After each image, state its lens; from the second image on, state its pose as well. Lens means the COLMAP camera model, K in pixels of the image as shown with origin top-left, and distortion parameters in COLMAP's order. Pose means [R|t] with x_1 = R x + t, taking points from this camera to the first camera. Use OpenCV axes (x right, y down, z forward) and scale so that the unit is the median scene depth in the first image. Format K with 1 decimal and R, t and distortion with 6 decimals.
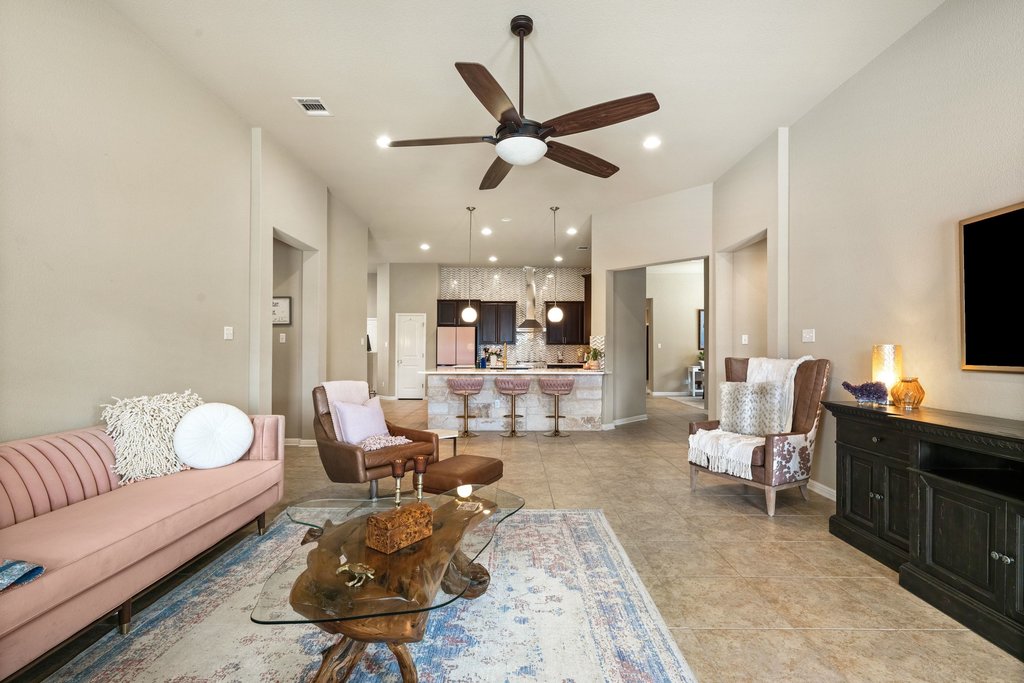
lens RADIAL K [[453.4, 0, 514.6], [0, 453.4, 345.6], [0, 0, 1]] dist [0.000941, 0.001045]
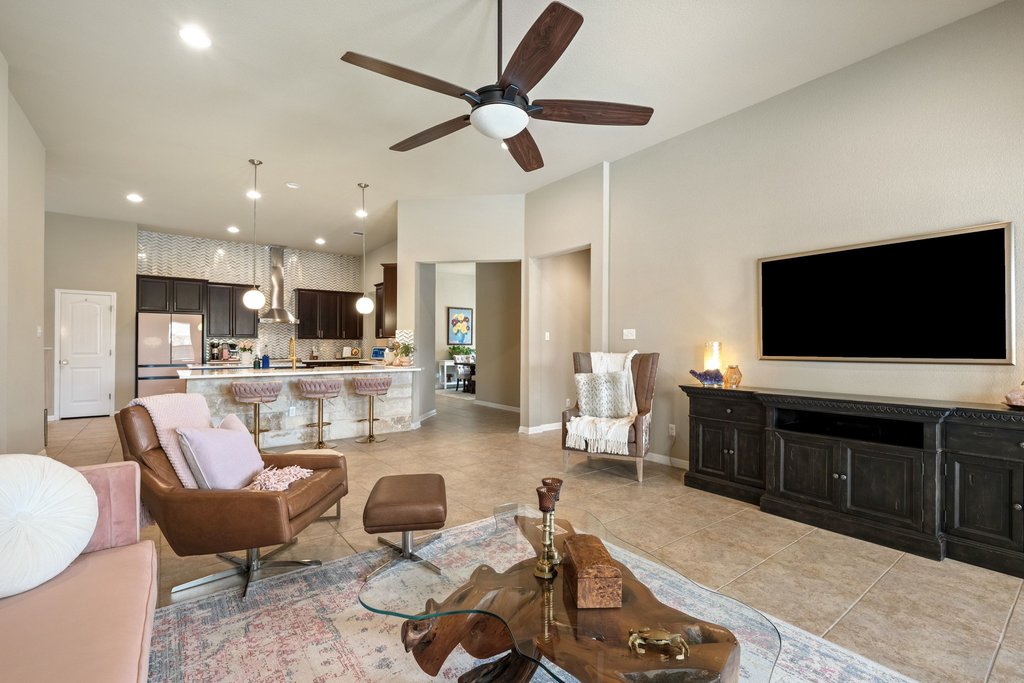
lens RADIAL K [[453.4, 0, 511.6], [0, 453.4, 344.9], [0, 0, 1]] dist [0.000941, 0.001045]
pose [[0.796468, 0.001087, 0.604679, -0.373685], [-0.006950, 0.999949, 0.007356, 0.000766], [-0.604640, -0.010061, 0.796435, 0.202112]]
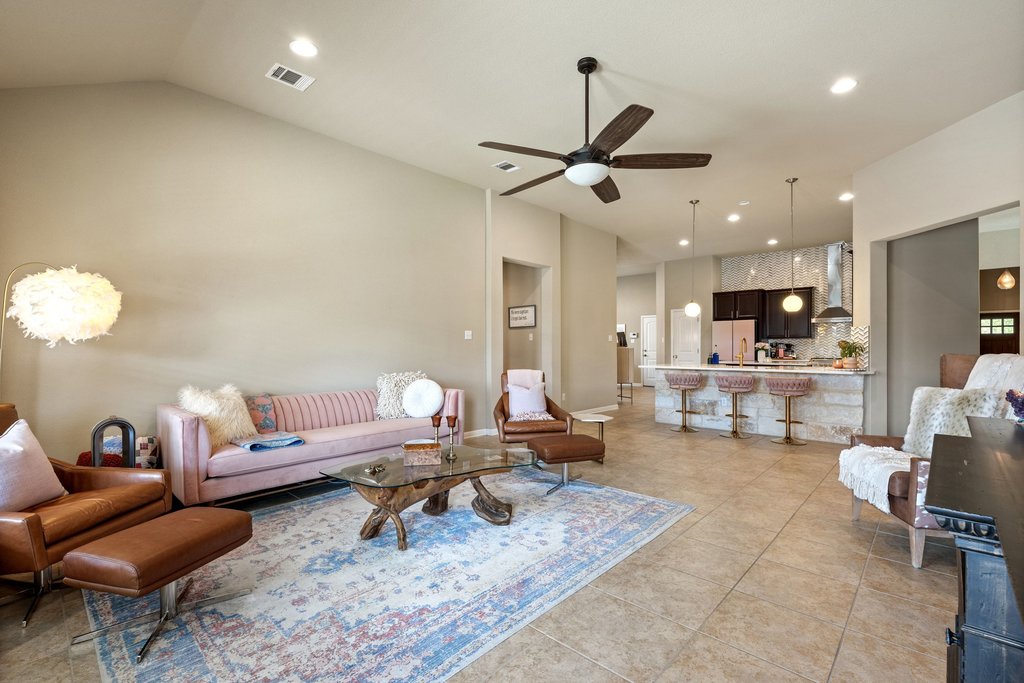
lens RADIAL K [[453.4, 0, 515.7], [0, 453.4, 344.7], [0, 0, 1]] dist [0.000941, 0.001045]
pose [[0.735801, -0.006732, -0.677165, 0.489836], [0.012333, 0.999918, 0.003460, 0.000666], [0.677086, -0.010898, 0.735823, 0.013485]]
